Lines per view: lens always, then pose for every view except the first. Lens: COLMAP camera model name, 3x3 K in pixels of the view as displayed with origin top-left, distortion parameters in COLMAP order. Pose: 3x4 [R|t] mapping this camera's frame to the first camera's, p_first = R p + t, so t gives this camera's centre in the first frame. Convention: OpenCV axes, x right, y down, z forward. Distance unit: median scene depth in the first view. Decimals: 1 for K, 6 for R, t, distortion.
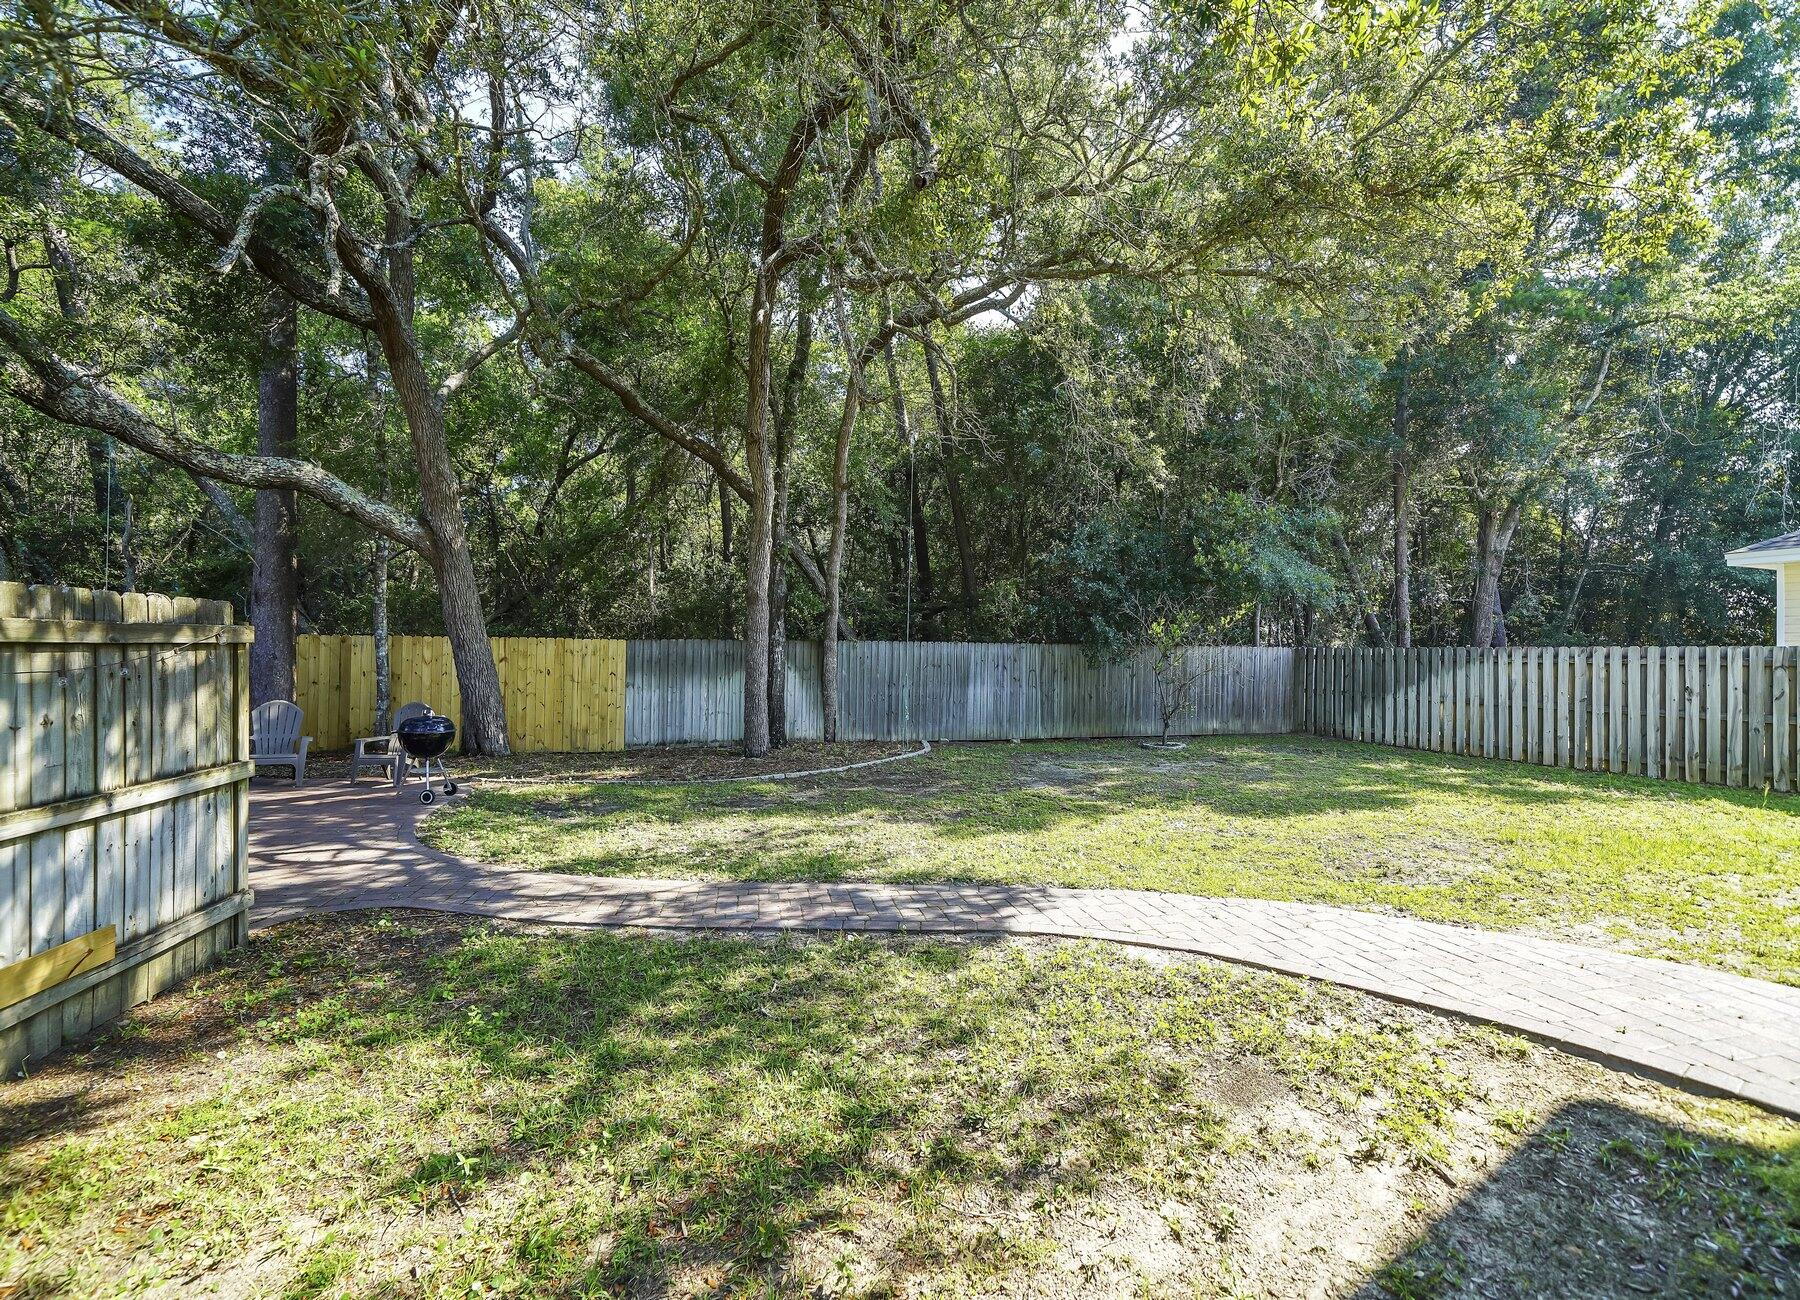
lens RADIAL K [[740.7, 0, 891.4], [0, 740.7, 646.8], [0, 0, 1]] dist [0.003980, 0.000202]
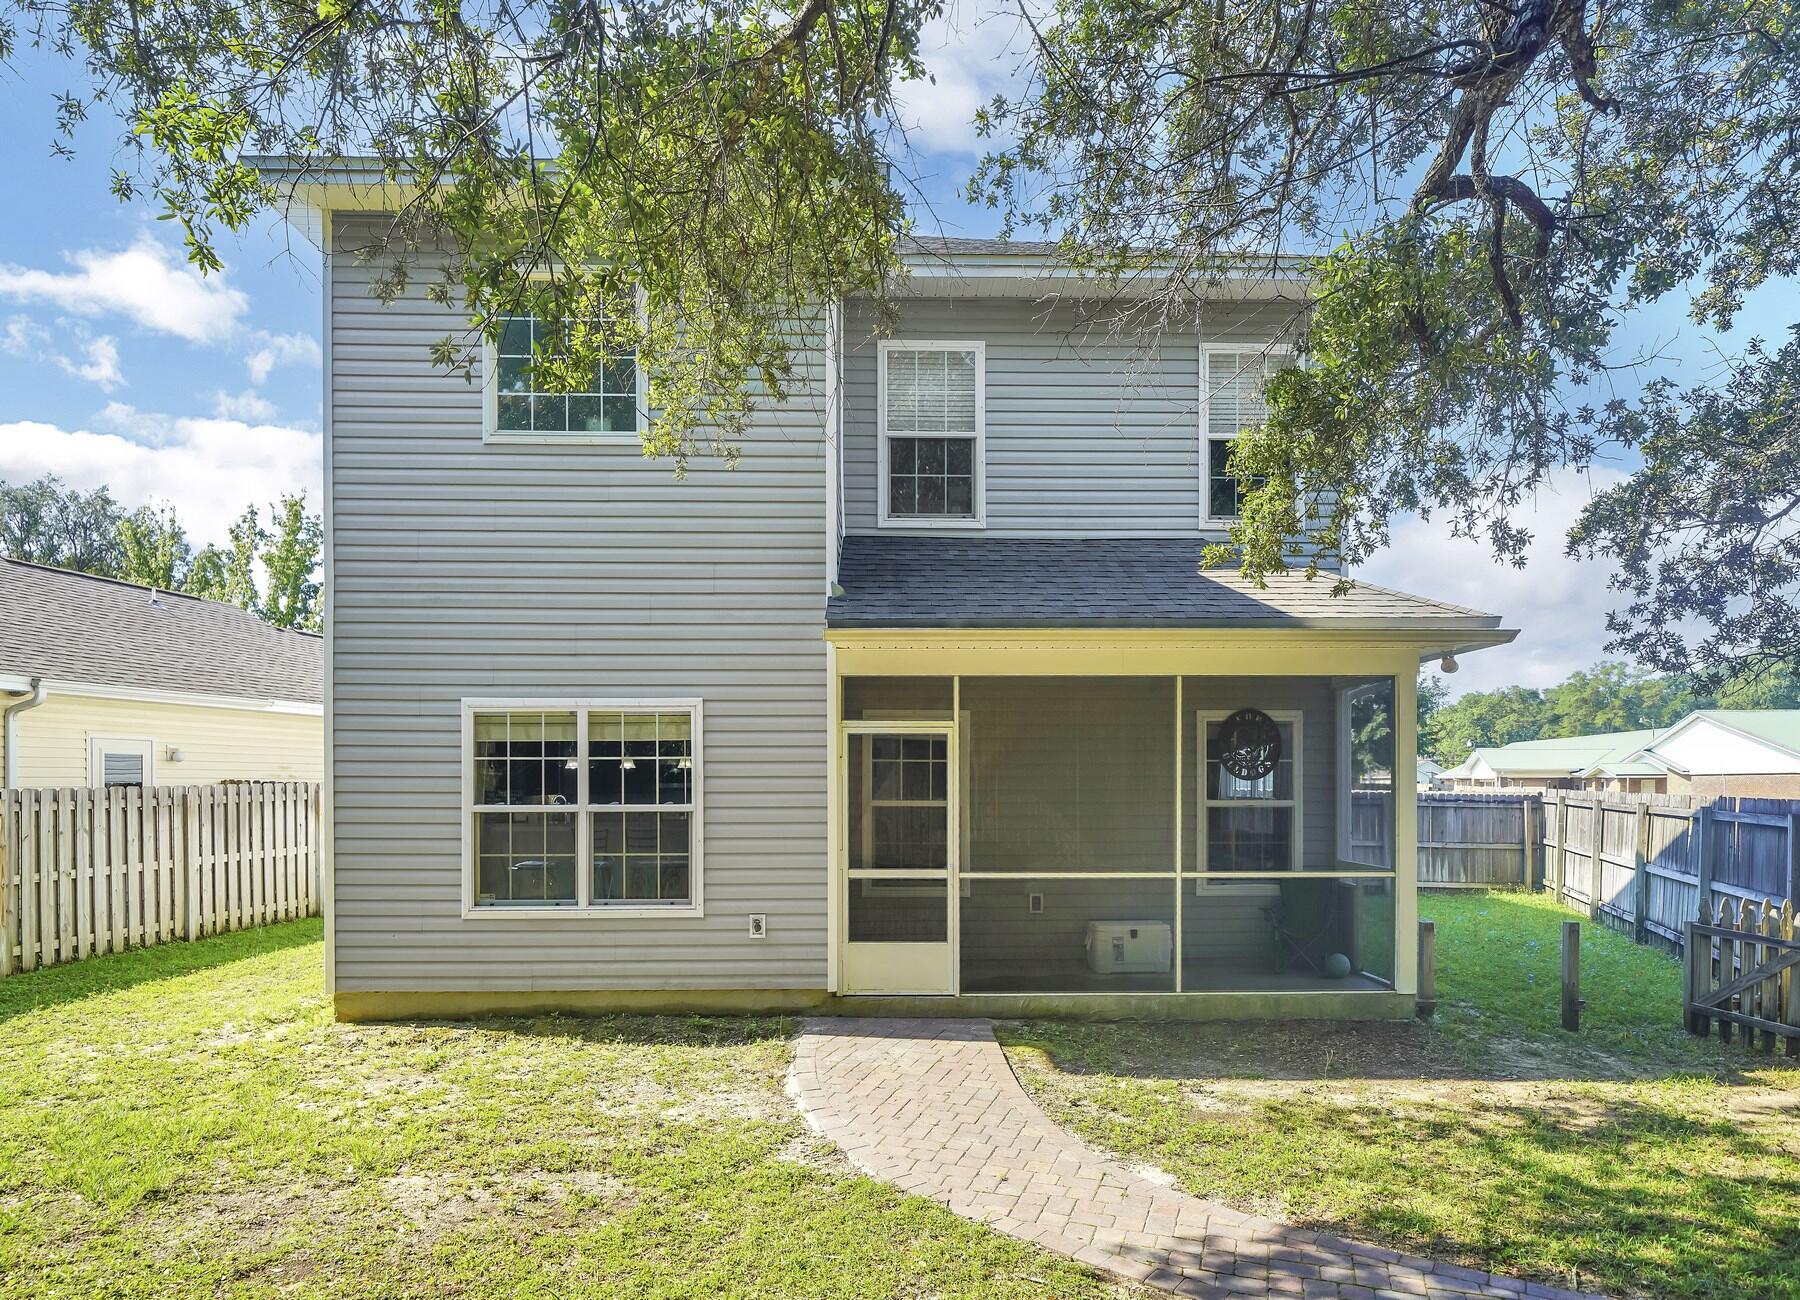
lens RADIAL K [[1107.1, 0, 892.5], [0, 1107.1, 786.2], [0, 0, 1]] dist [0.002020, -0.003544]
pose [[-0.873255, -0.017159, 0.486961, -0.035351], [-0.014707, 0.999853, 0.008858, -0.064142], [-0.487042, 0.000574, -0.873379, 1.900625]]
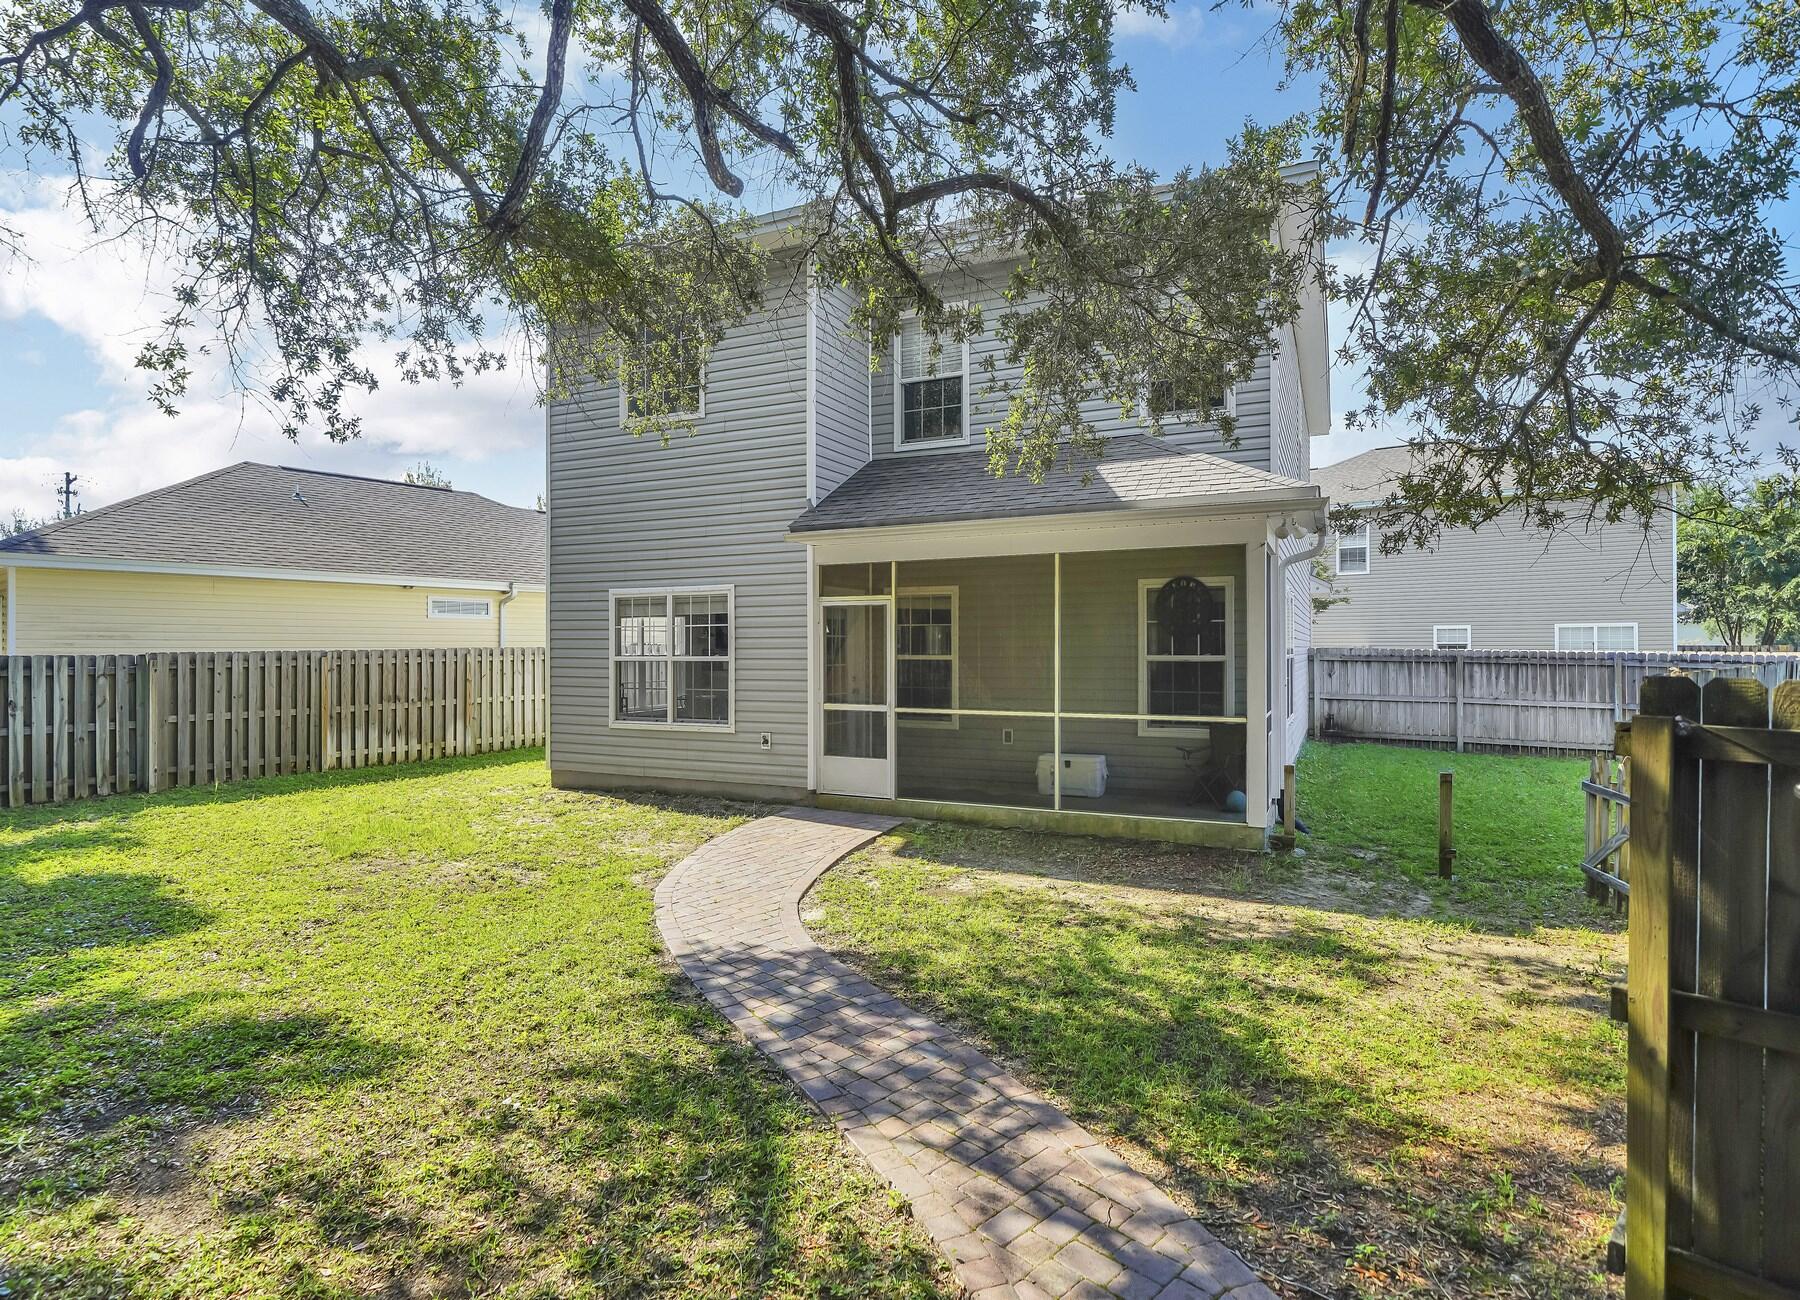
lens RADIAL K [[951.7, 0, 900.7], [0, 951.7, 639.5], [0, 0, 1]] dist [-0.007959, -0.000550]
pose [[-0.553702, -0.008345, 0.832673, -0.928106], [-0.007401, 0.999960, 0.005100, -0.069005], [-0.832682, -0.003339, -0.553741, 1.452792]]
